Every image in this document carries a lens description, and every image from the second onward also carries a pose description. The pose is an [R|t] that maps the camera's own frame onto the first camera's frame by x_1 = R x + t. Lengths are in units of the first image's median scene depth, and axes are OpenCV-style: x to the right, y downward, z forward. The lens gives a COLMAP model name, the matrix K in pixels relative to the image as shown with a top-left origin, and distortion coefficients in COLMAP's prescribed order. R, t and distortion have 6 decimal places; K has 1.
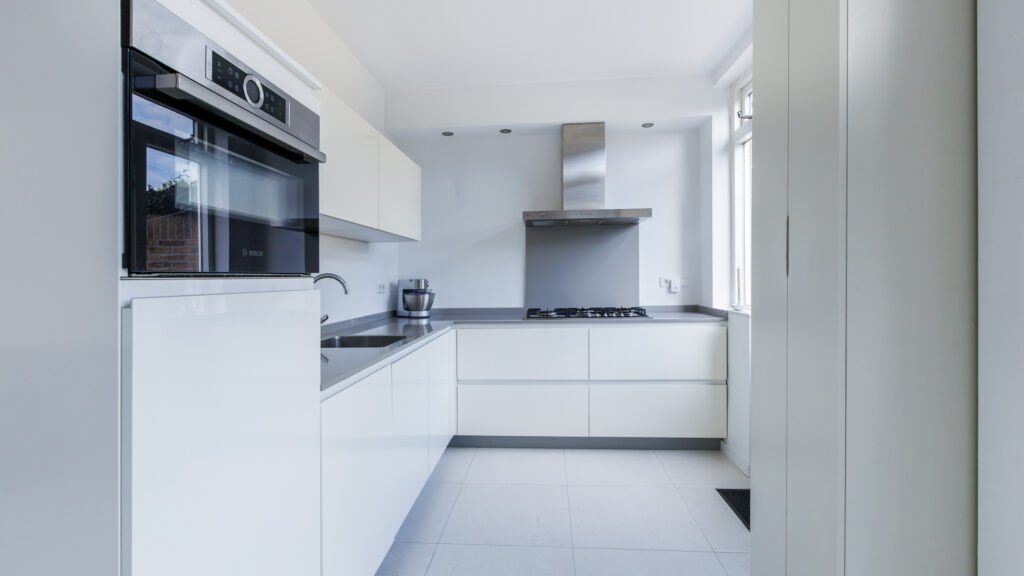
lens RADIAL K [[456.7, 0, 509.8], [0, 456.7, 273.6], [0, 0, 1]] dist [0.000554, -0.000073]
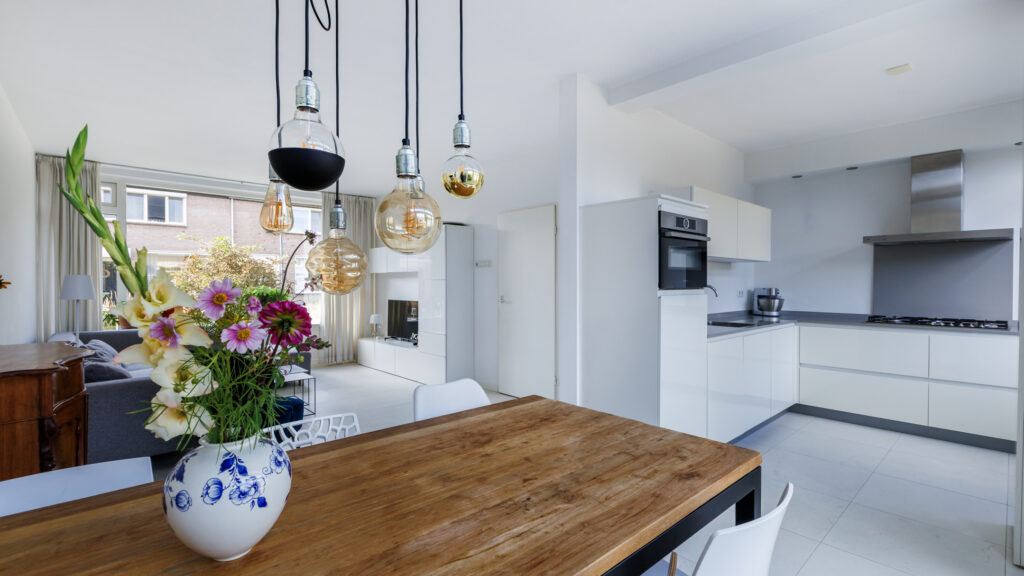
lens RADIAL K [[456.7, 0, 509.8], [0, 456.7, 273.6], [0, 0, 1]] dist [0.000554, -0.000073]
pose [[0.726054, 0.005774, -0.687613, 0.179085], [-0.009051, 0.999958, -0.001161, -0.023184], [0.687578, 0.007067, 0.726076, -0.544670]]
